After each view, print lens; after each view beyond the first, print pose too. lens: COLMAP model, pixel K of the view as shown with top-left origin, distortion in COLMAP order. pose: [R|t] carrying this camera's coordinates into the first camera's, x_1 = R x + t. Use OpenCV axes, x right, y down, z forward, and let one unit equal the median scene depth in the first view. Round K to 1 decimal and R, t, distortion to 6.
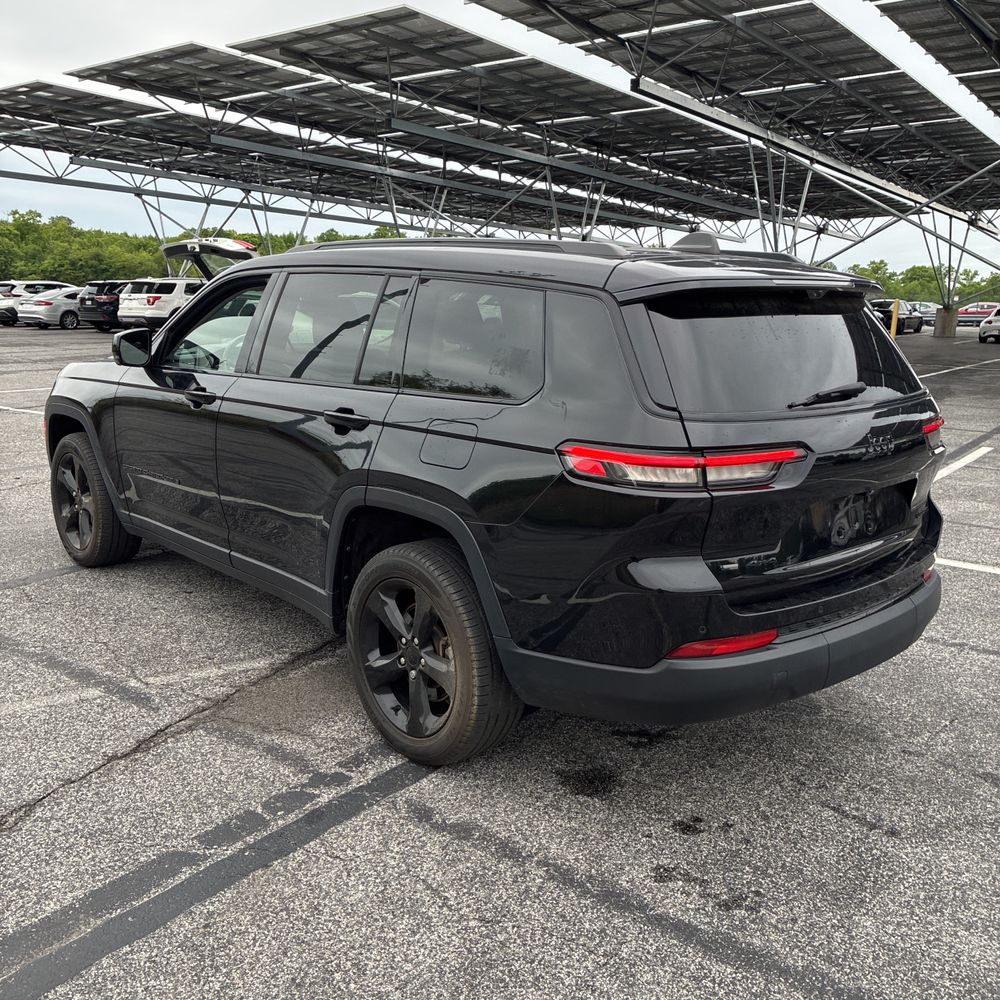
lens RADIAL K [[991.7, 0, 524.4], [0, 991.7, 481.3], [0, 0, 1]] dist [0.024849, 0.019911]
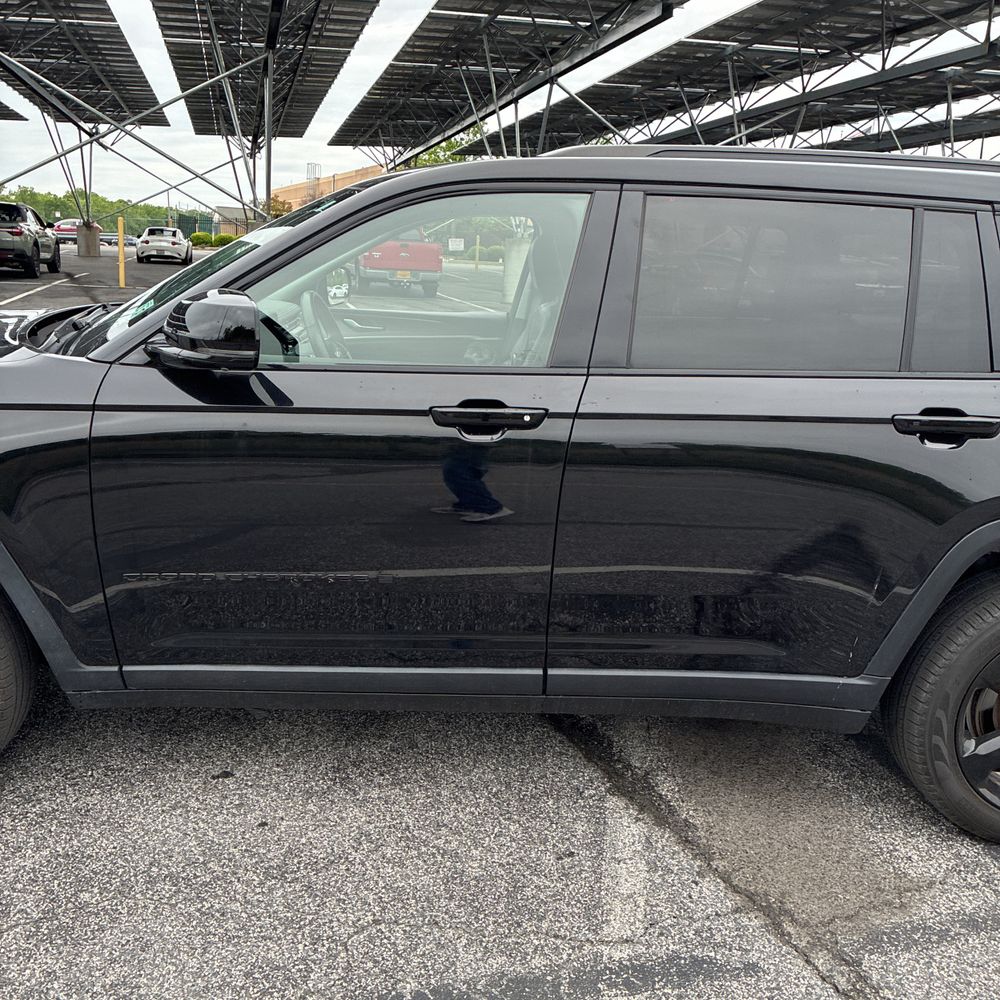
lens RADIAL K [[981.7, 0, 495.5], [0, 981.7, 509.7], [0, 0, 1]] dist [0.024168, -0.008227]
pose [[0.659266, -0.190232, 0.727448, -0.831407], [0.109327, 0.981437, 0.157572, -0.136555], [-0.743920, -0.024352, 0.667825, 0.735400]]
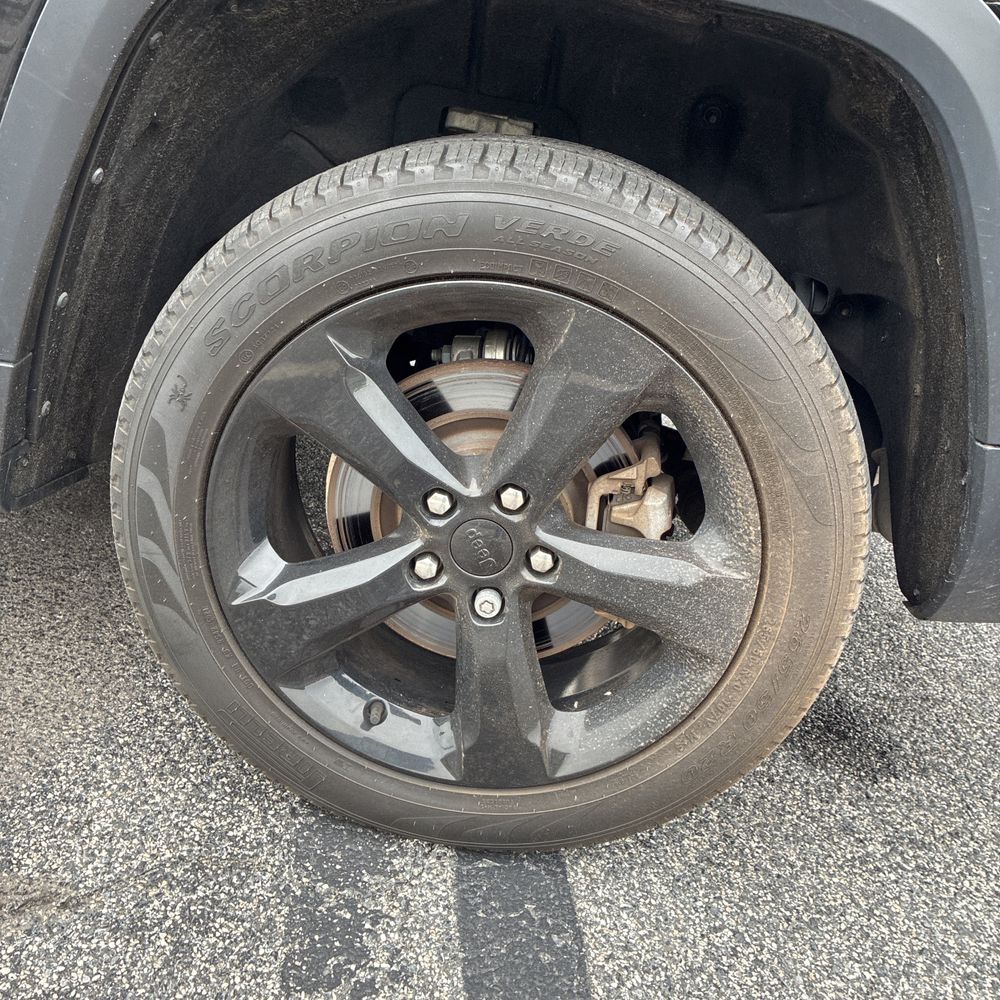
lens RADIAL K [[970.8, 0, 500.0], [0, 970.8, 500.0], [0, 0, 1]] dist [0.023629, -0.002043]
pose [[0.744282, -0.188350, 0.640756, -0.261160], [-0.004254, 0.958053, 0.286560, 0.072410], [-0.667852, -0.216007, 0.712261, 0.717677]]
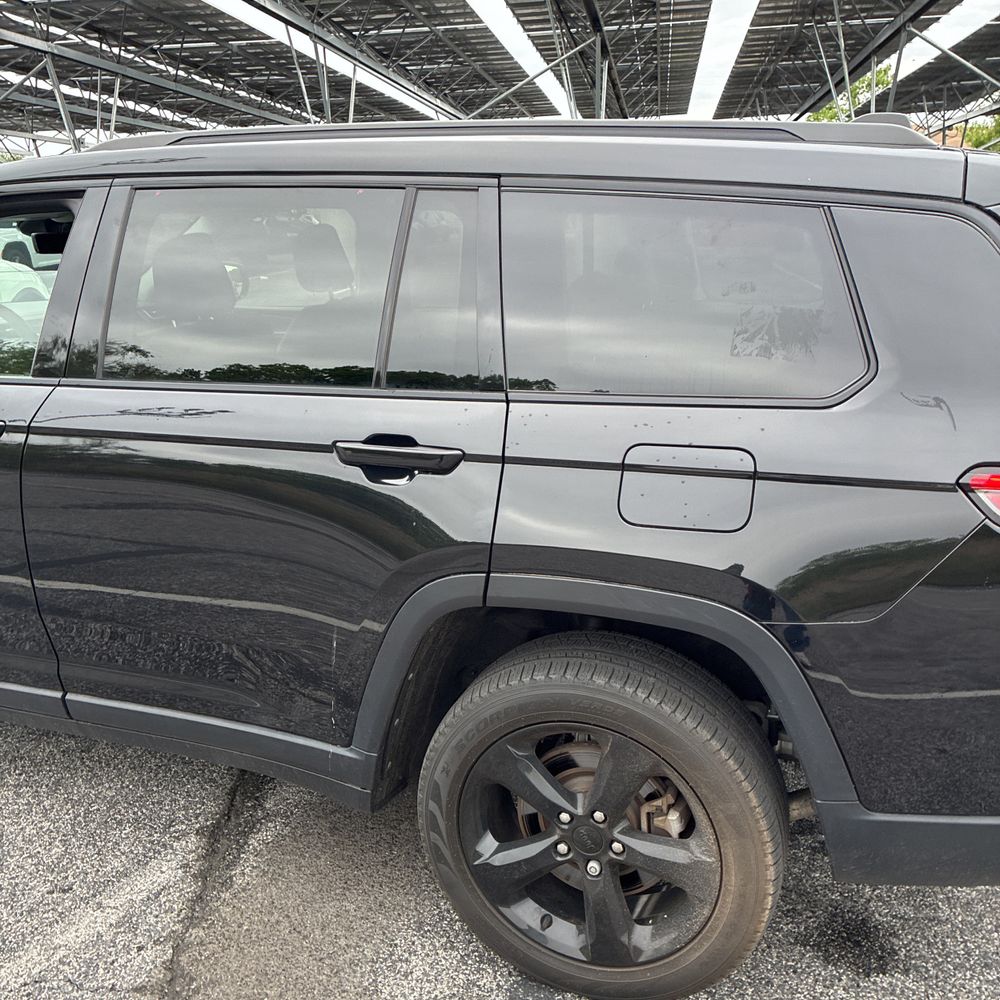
lens RADIAL K [[982.6, 0, 518.2], [0, 982.6, 496.5], [0, 0, 1]] dist [0.026550, -0.006965]
pose [[0.888880, -0.154053, 0.431463, -0.335997], [0.109941, 0.985977, 0.125547, -0.094545], [-0.444754, -0.064161, 0.893352, 0.455874]]
